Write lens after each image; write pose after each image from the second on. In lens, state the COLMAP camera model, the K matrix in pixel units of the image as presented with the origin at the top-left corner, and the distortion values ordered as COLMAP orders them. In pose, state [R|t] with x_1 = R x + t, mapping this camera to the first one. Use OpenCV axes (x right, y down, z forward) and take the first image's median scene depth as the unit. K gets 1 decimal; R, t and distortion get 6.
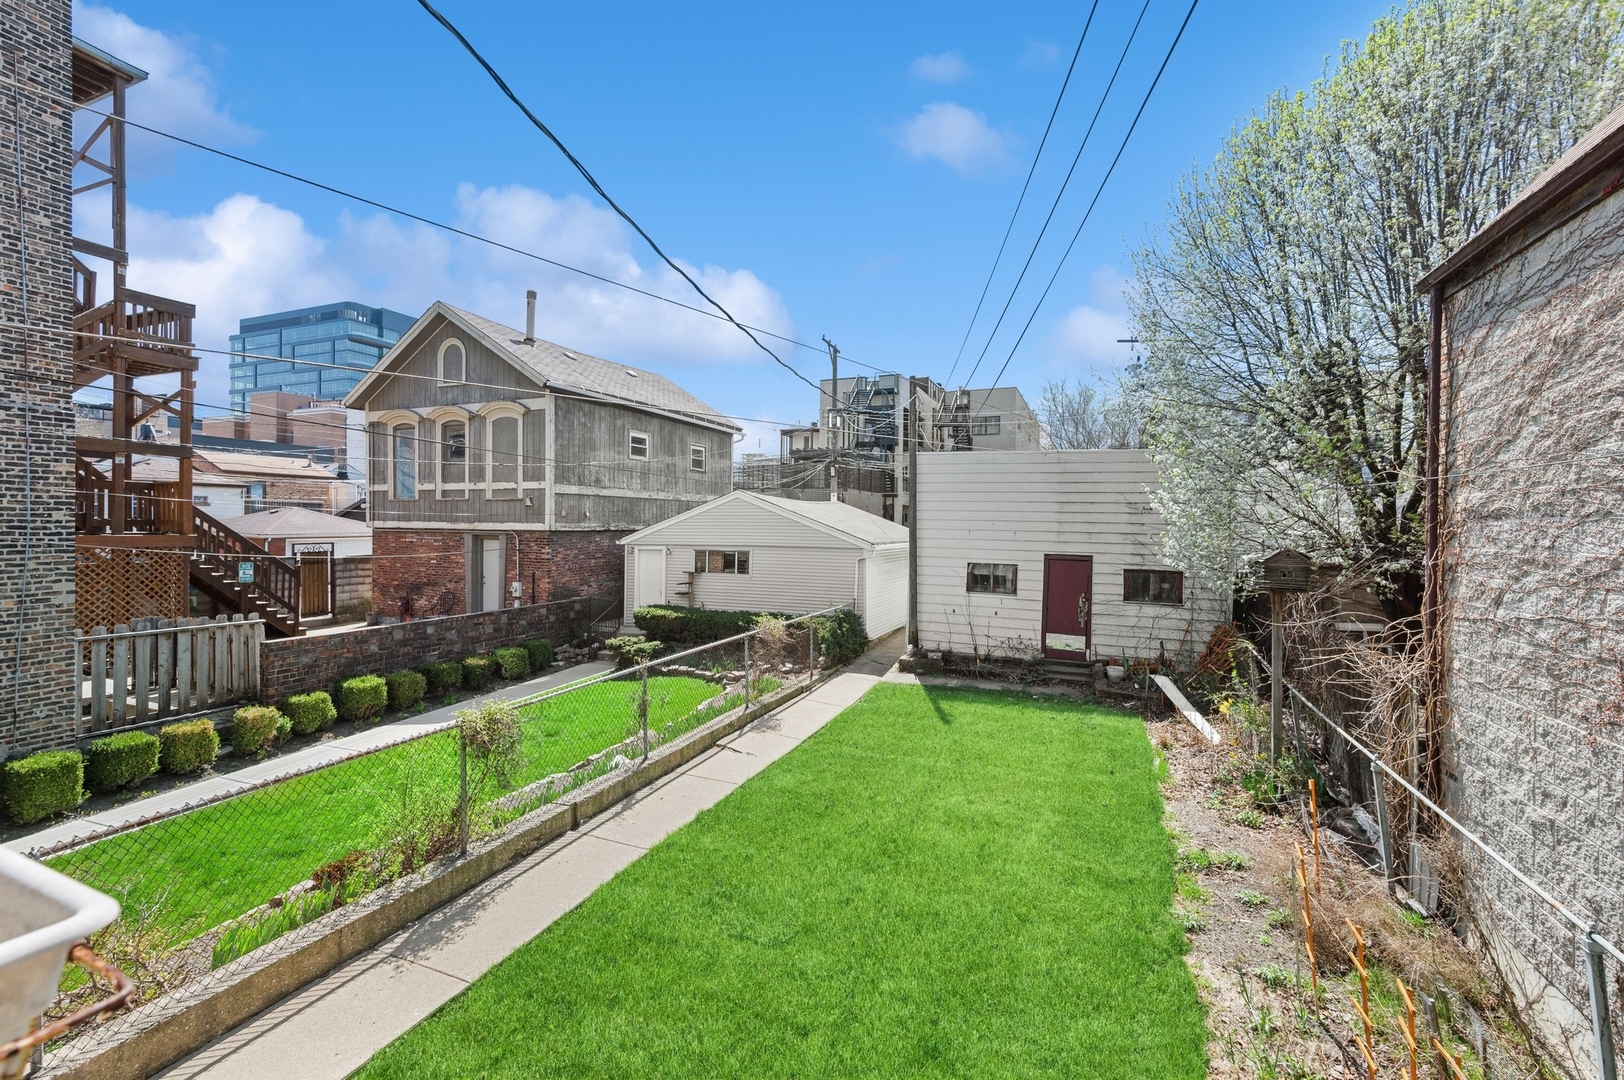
lens RADIAL K [[681.6, 0, 808.3], [0, 681.6, 534.8], [0, 0, 1]] dist [-0.000923, -0.000071]
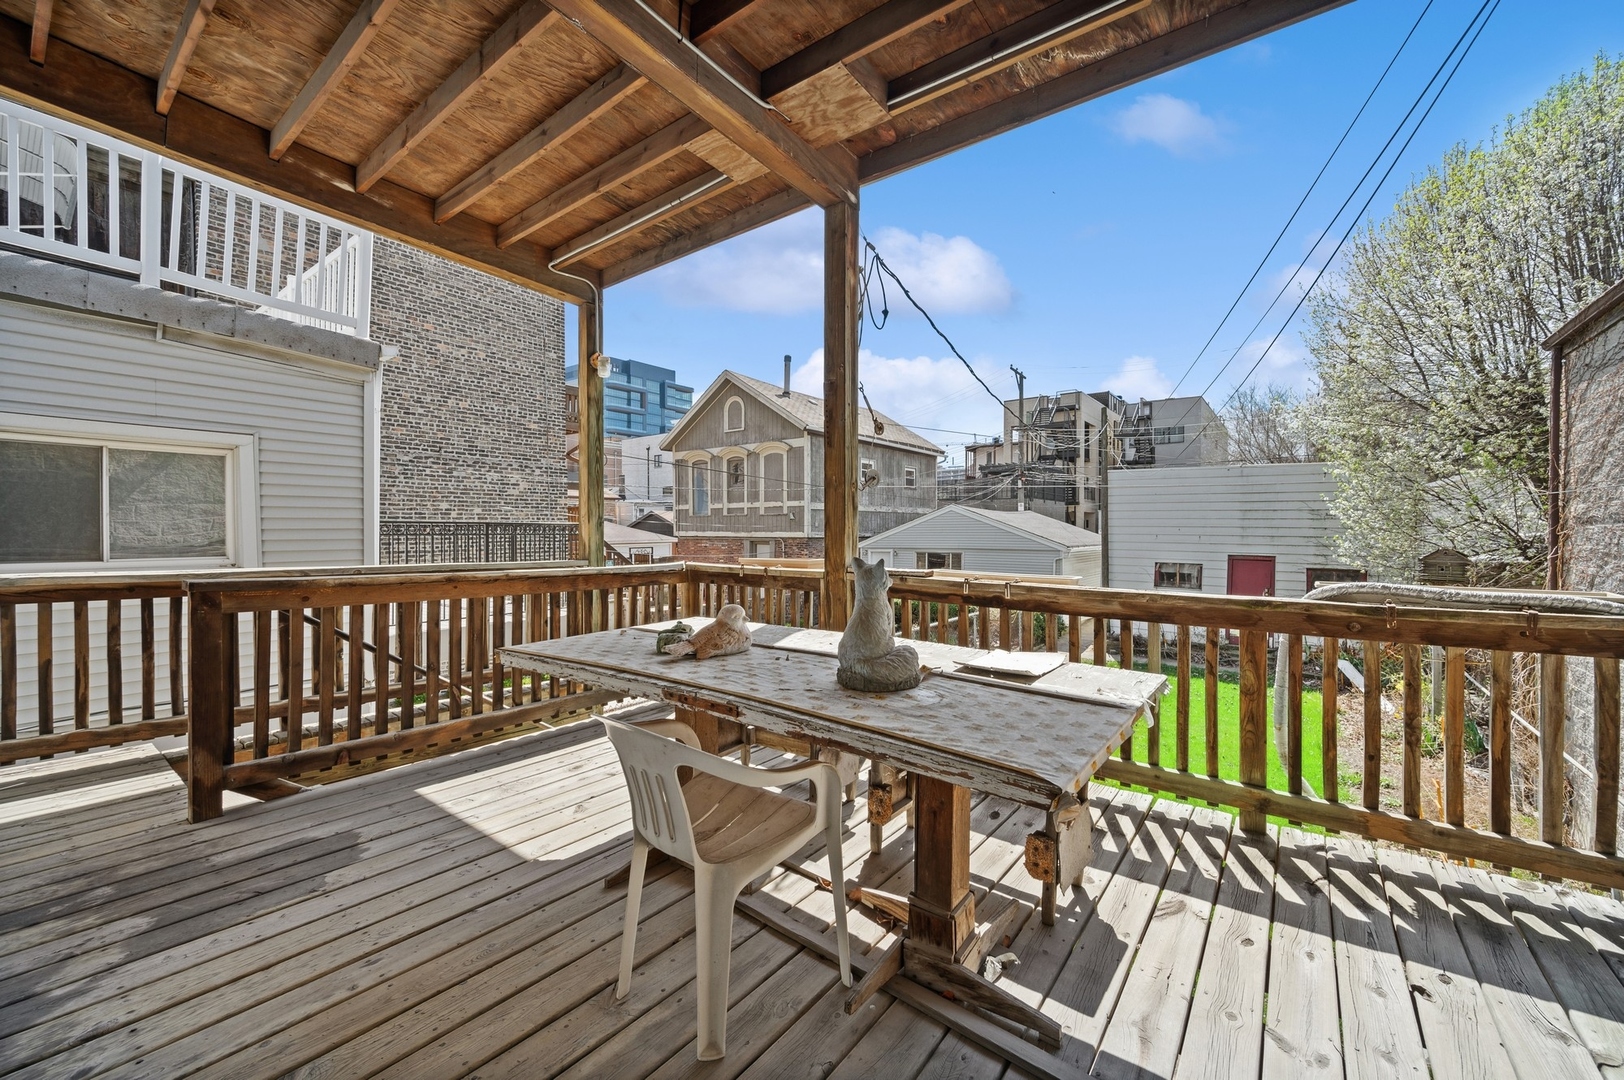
lens RADIAL K [[638.4, 0, 813.3], [0, 638.4, 539.5], [0, 0, 1]] dist [-0.000348, 0.000062]
pose [[0.968408, -0.005428, -0.249313, -0.056220], [0.004843, 0.999984, -0.002960, 0.001301], [0.249325, 0.001659, 0.968418, -0.193506]]
